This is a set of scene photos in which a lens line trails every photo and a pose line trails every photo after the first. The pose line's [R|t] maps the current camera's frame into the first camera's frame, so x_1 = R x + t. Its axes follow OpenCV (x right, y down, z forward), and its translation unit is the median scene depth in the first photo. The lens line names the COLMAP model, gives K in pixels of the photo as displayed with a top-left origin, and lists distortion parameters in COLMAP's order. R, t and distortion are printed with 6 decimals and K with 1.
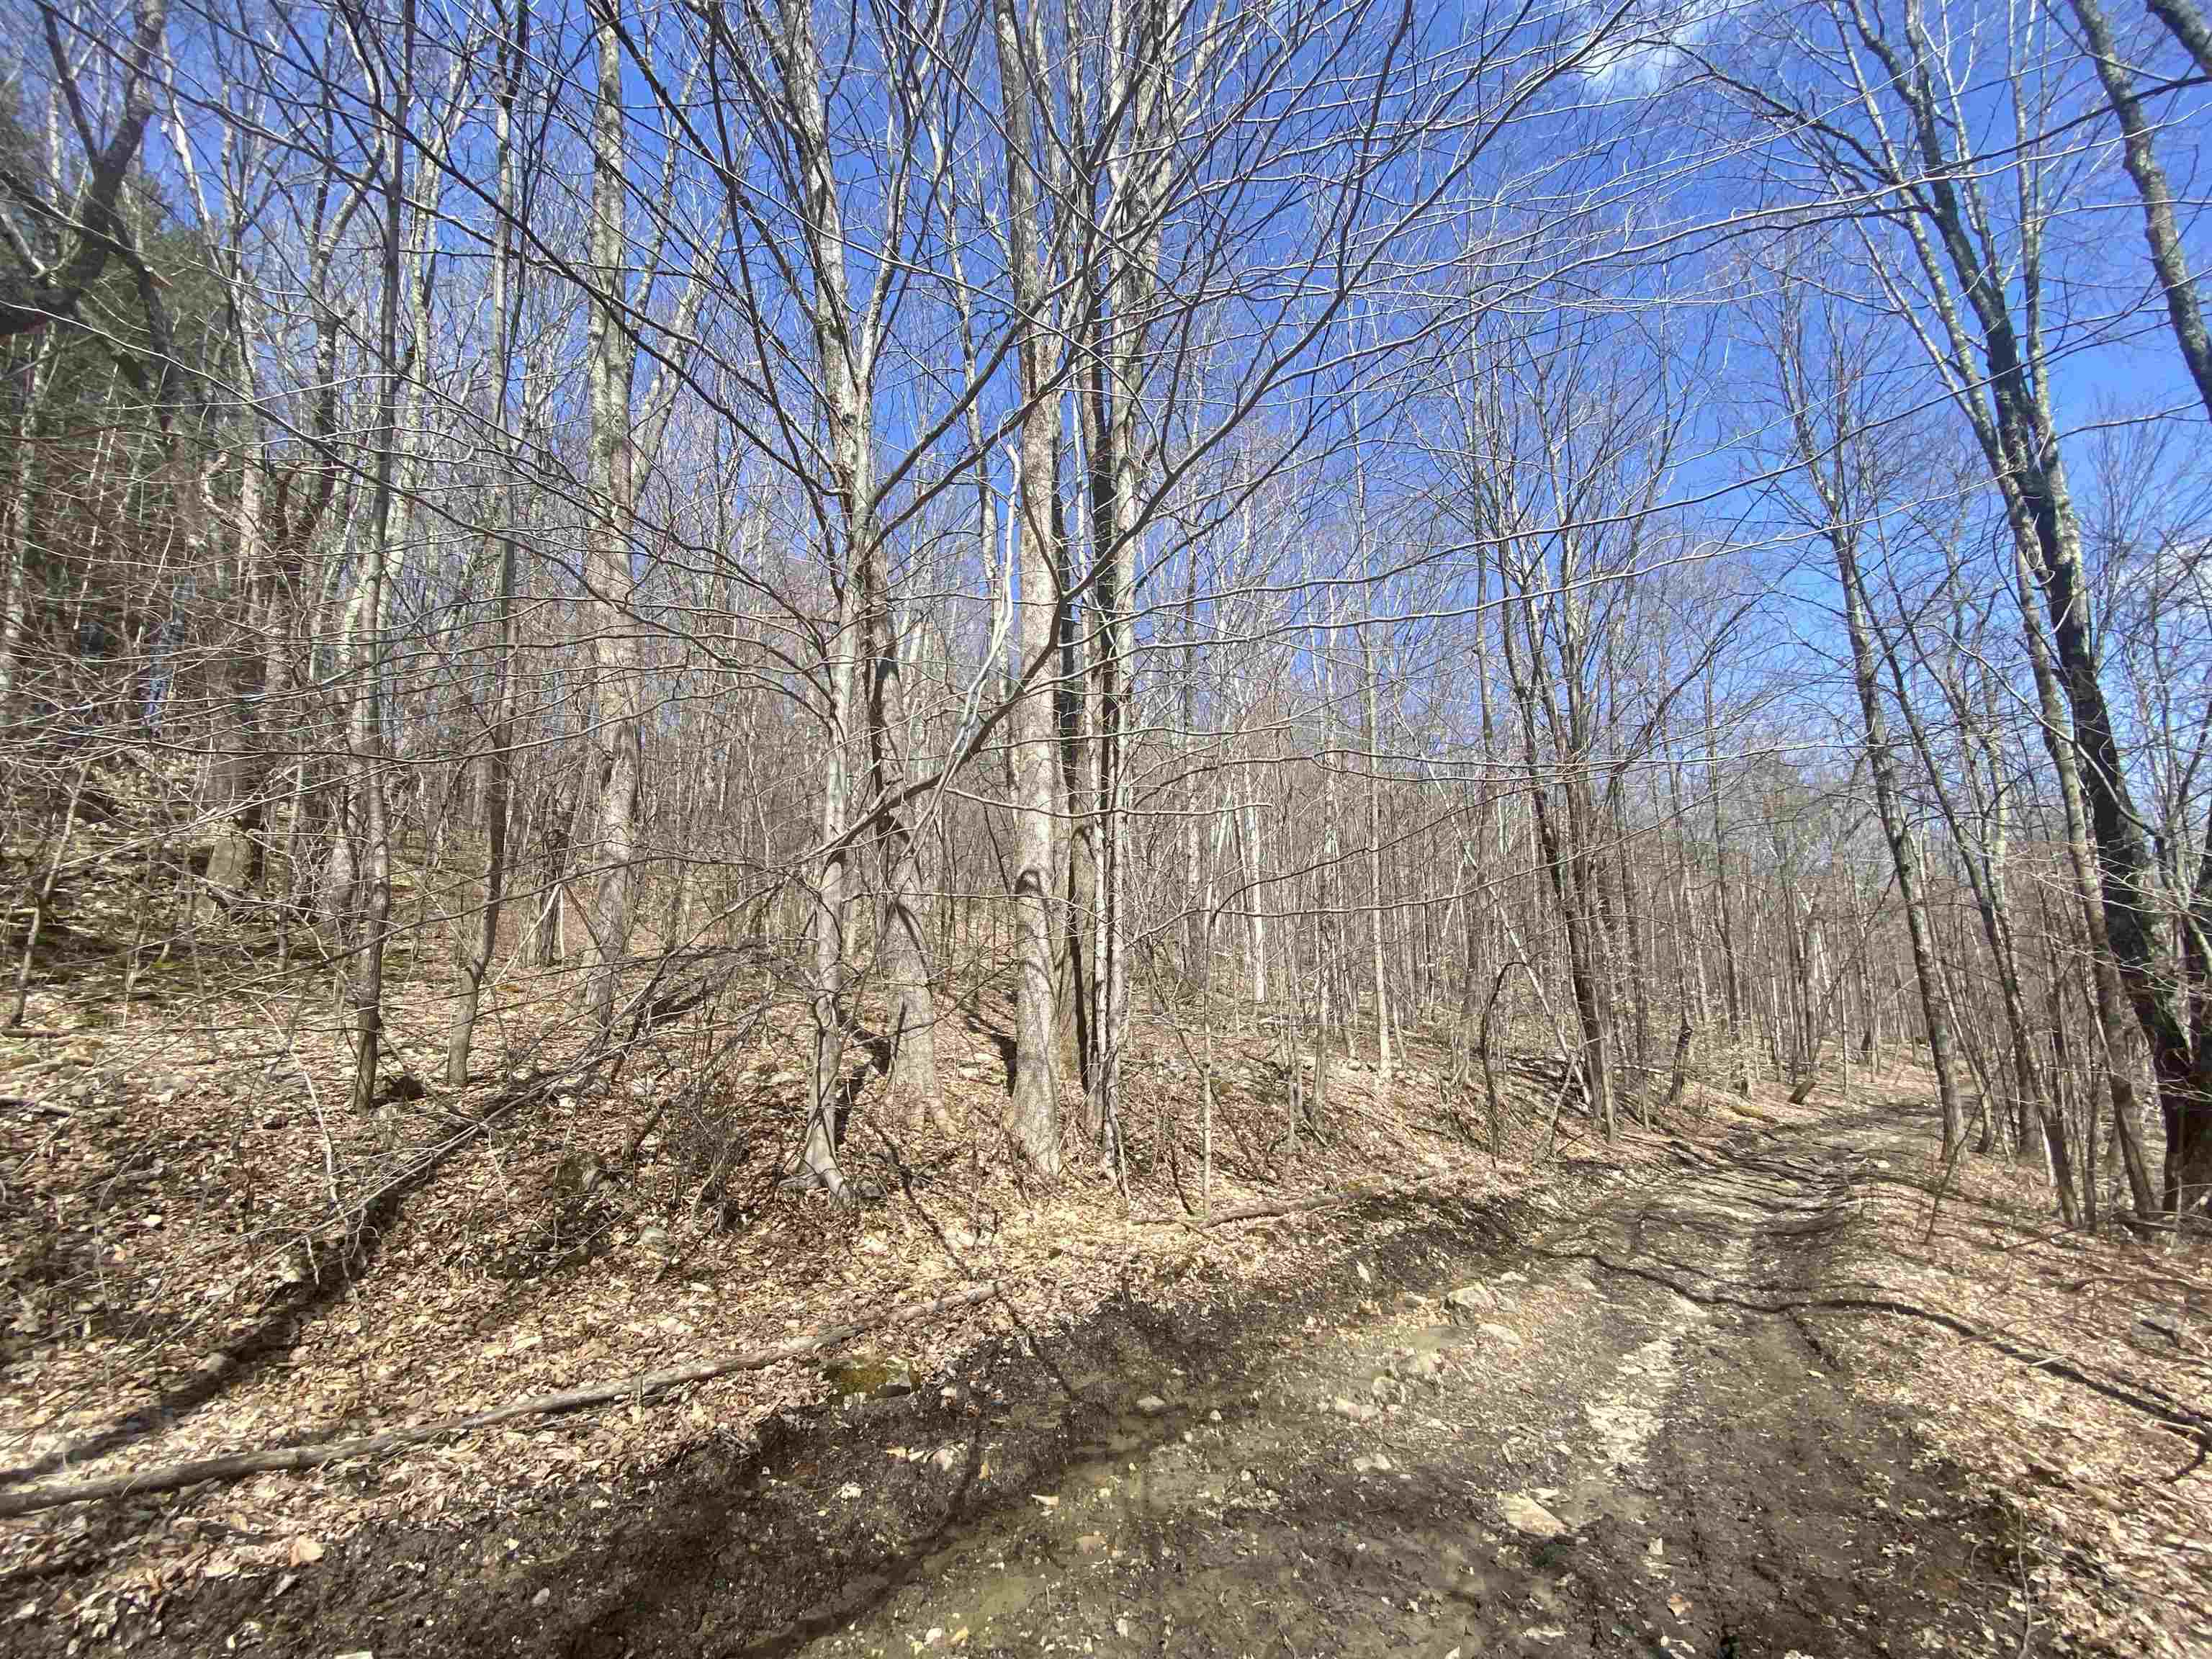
lens RADIAL K [[932.7, 0, 1090.6], [0, 932.7, 823.7], [0, 0, 1]] dist [0.014270, -0.018727]
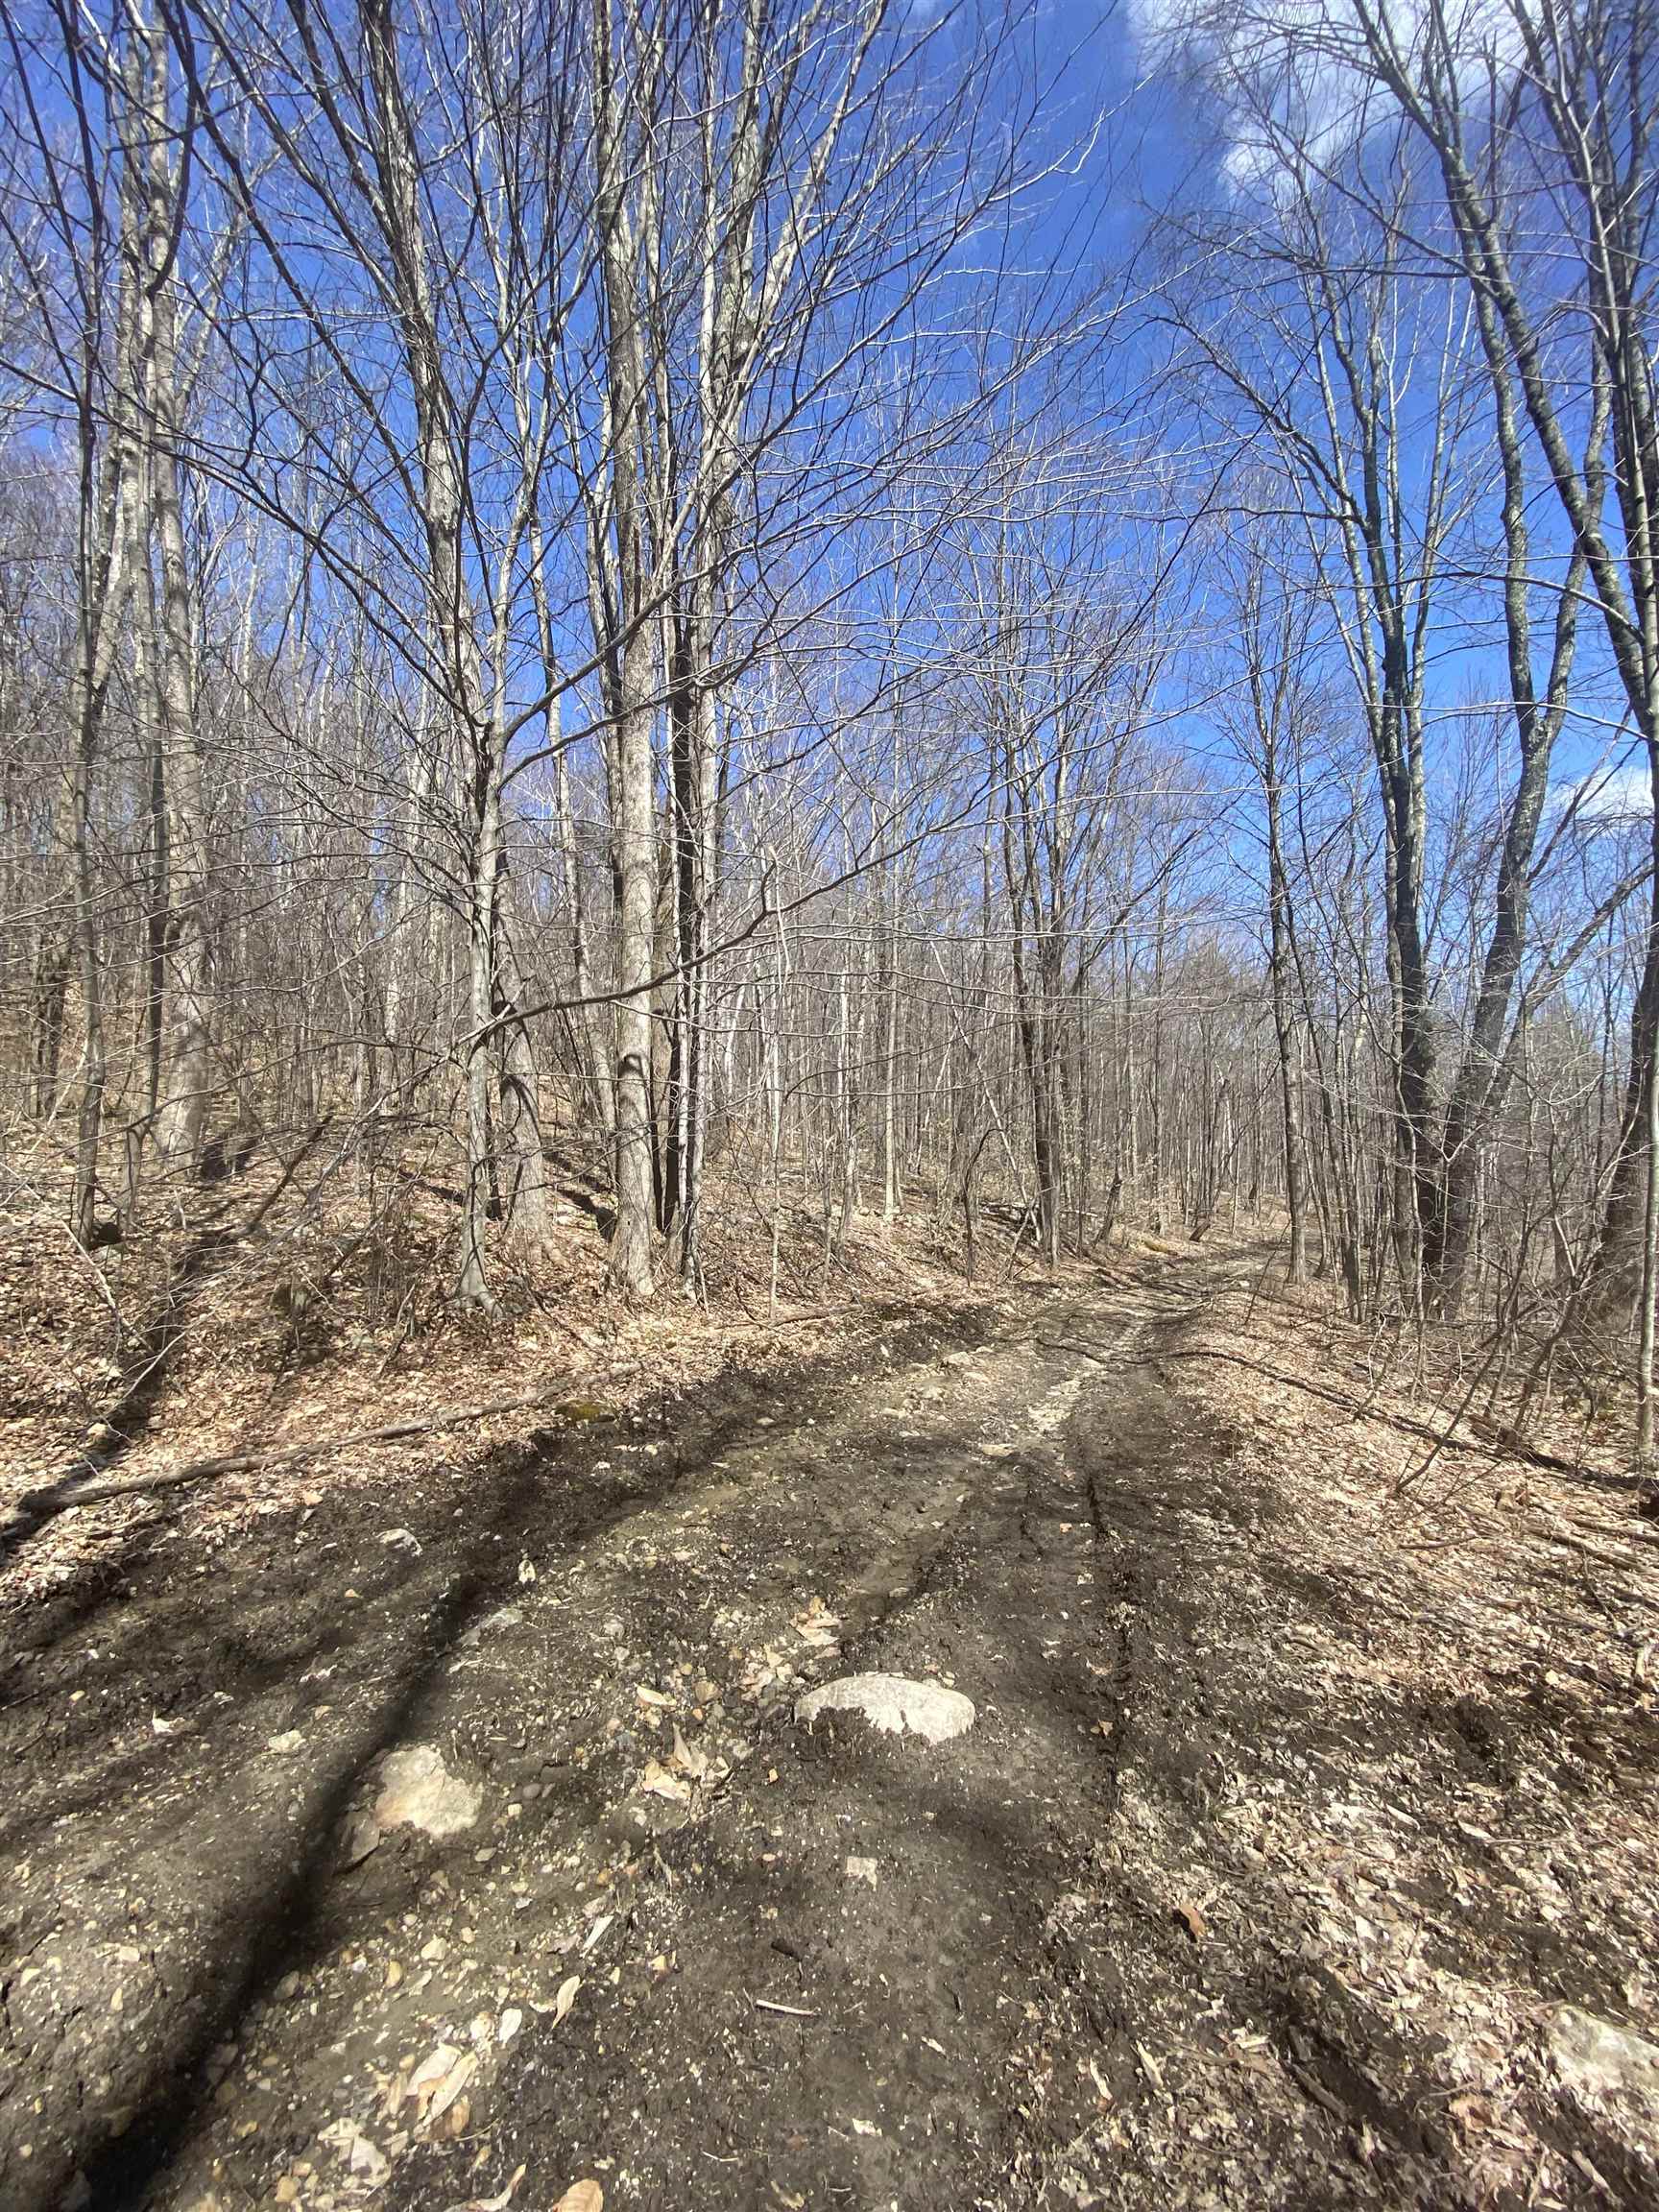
lens RADIAL K [[932.1, 0, 813.7], [0, 932.1, 1111.7], [0, 0, 1]] dist [0.017697, -0.020963]
pose [[0.971546, 0.015172, 0.236363, -0.139512], [-0.048104, 0.989787, 0.134191, -0.055050], [-0.231913, -0.141743, 0.962354, -0.253624]]
